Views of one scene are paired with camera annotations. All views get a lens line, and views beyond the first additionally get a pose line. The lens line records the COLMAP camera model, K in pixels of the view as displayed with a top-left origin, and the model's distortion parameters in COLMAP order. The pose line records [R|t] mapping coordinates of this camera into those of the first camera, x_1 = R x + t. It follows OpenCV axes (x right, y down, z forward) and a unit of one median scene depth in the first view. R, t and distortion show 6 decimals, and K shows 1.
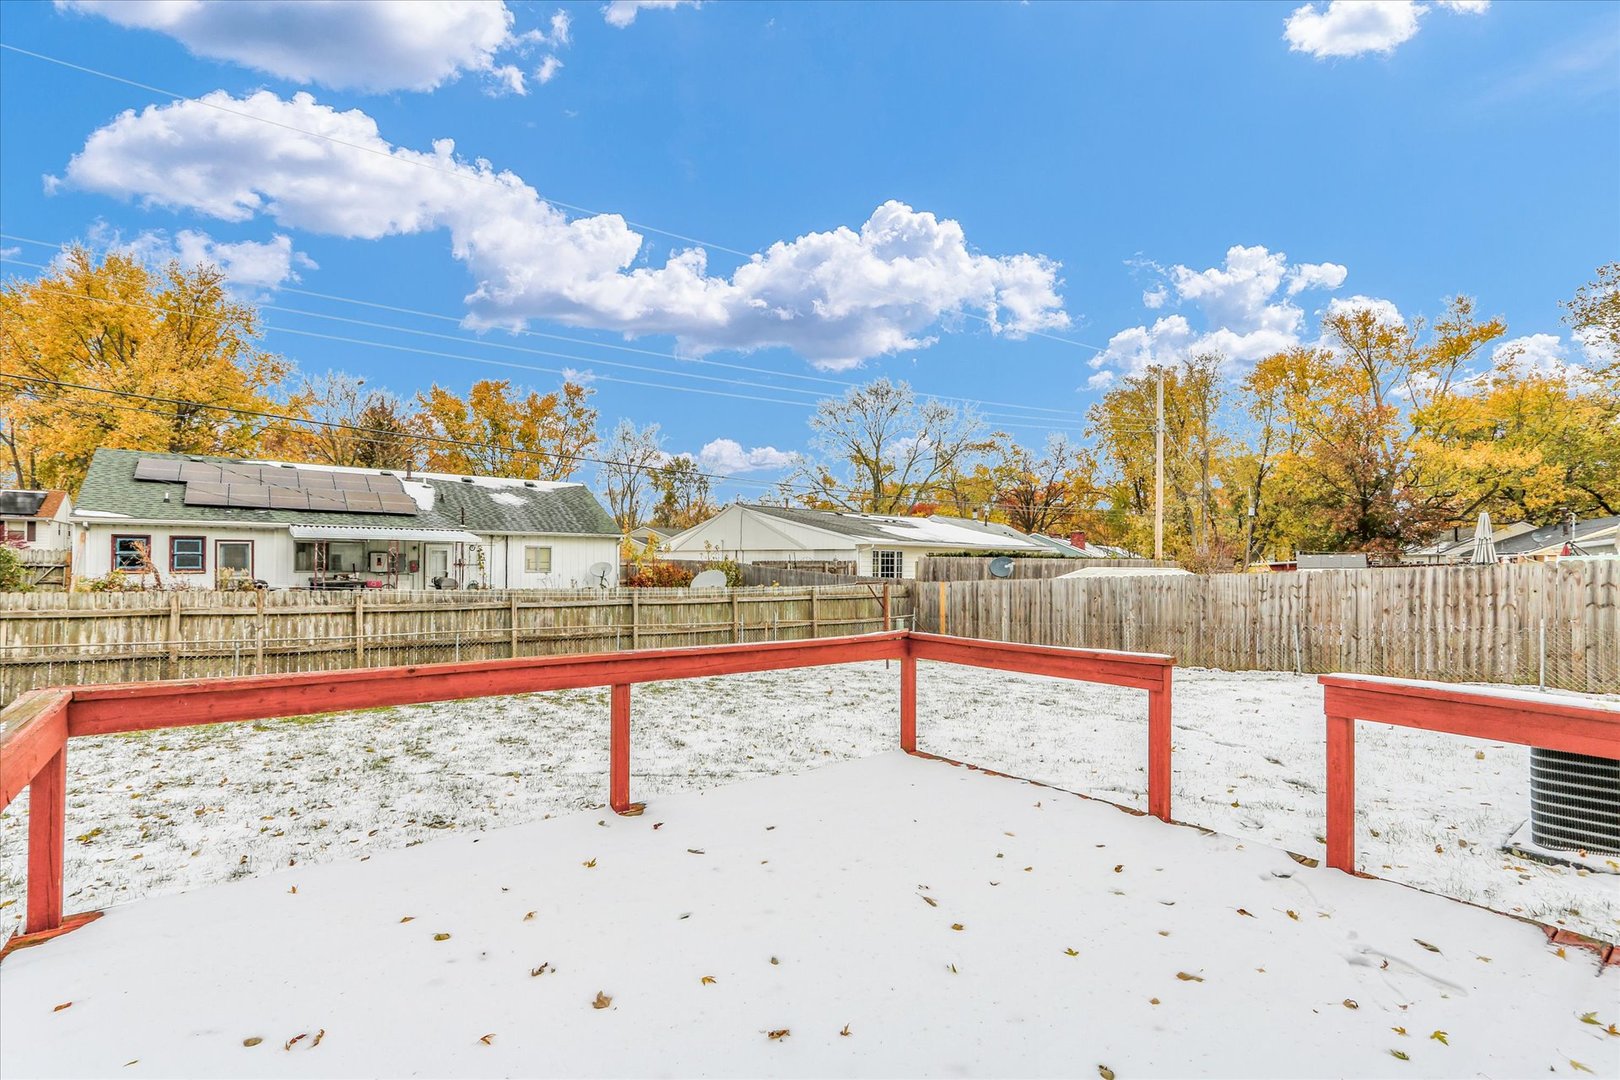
lens RADIAL K [[753.3, 0, 814.5], [0, 753.3, 546.2], [0, 0, 1]] dist [-0.001601, 0.002397]
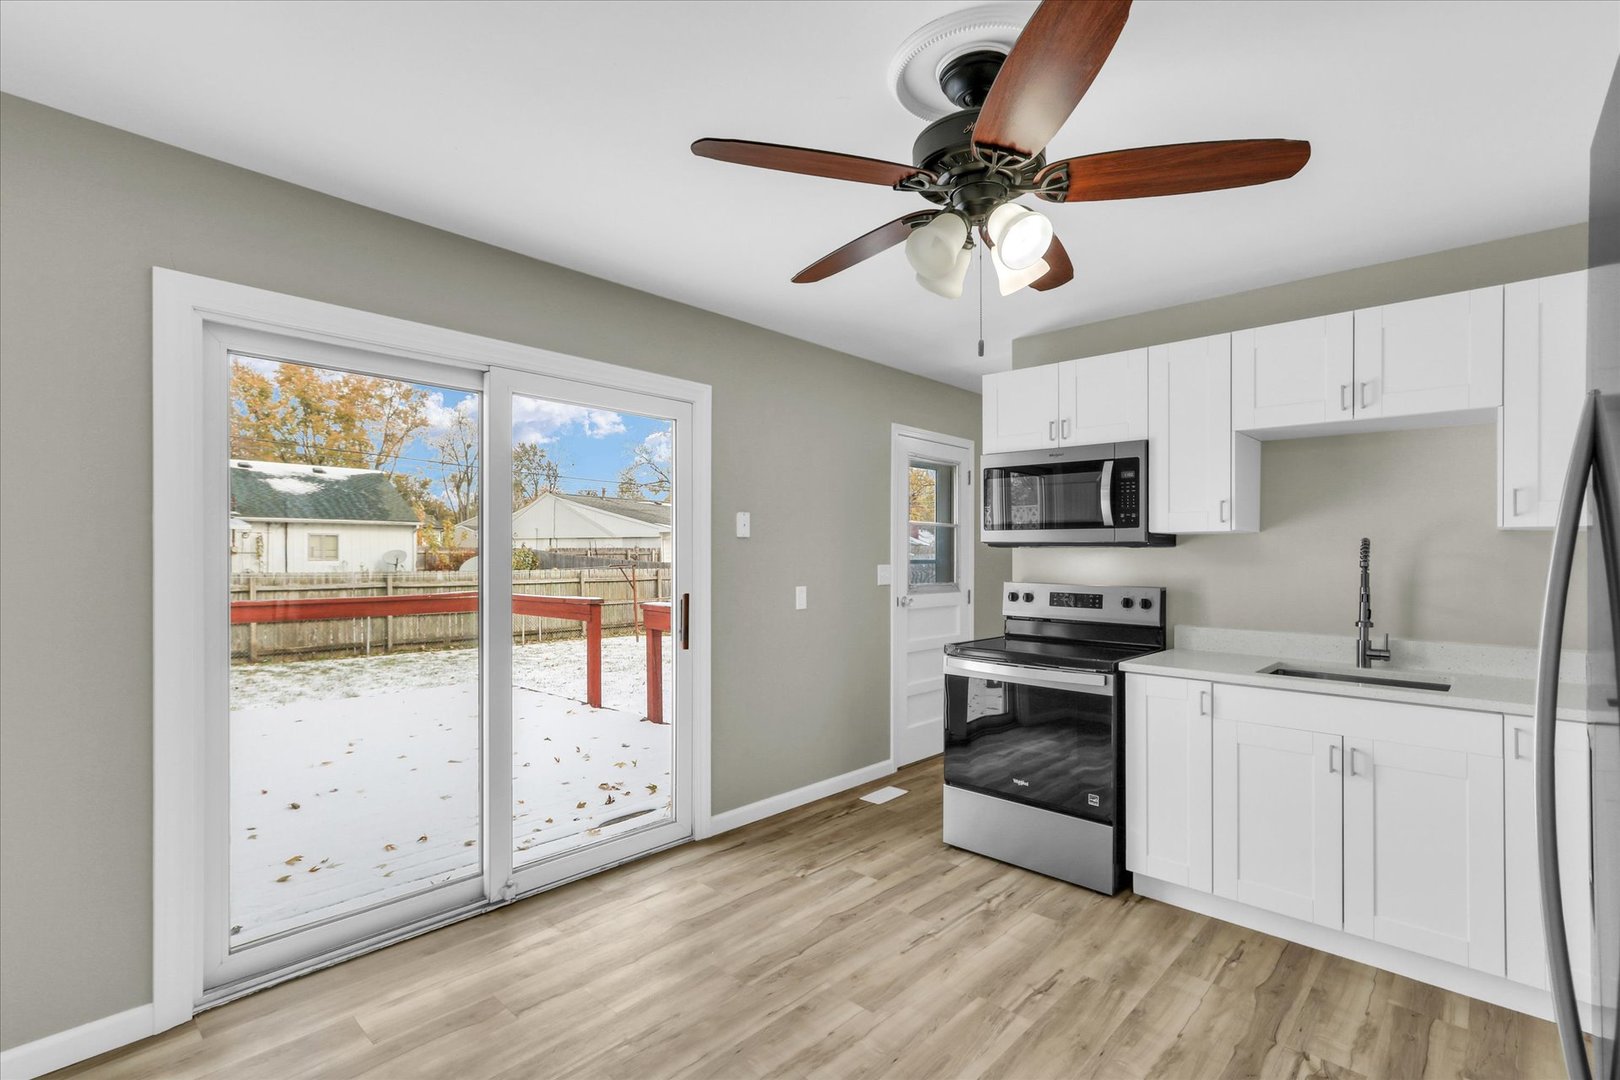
lens RADIAL K [[753.3, 0, 806.5], [0, 753.3, 548.5], [0, 0, 1]] dist [-0.001601, 0.002397]
pose [[0.985788, -0.002876, 0.167971, 0.085771], [0.000161, 0.999869, 0.016174, 0.003389], [-0.167996, -0.015917, 0.985659, -0.071477]]
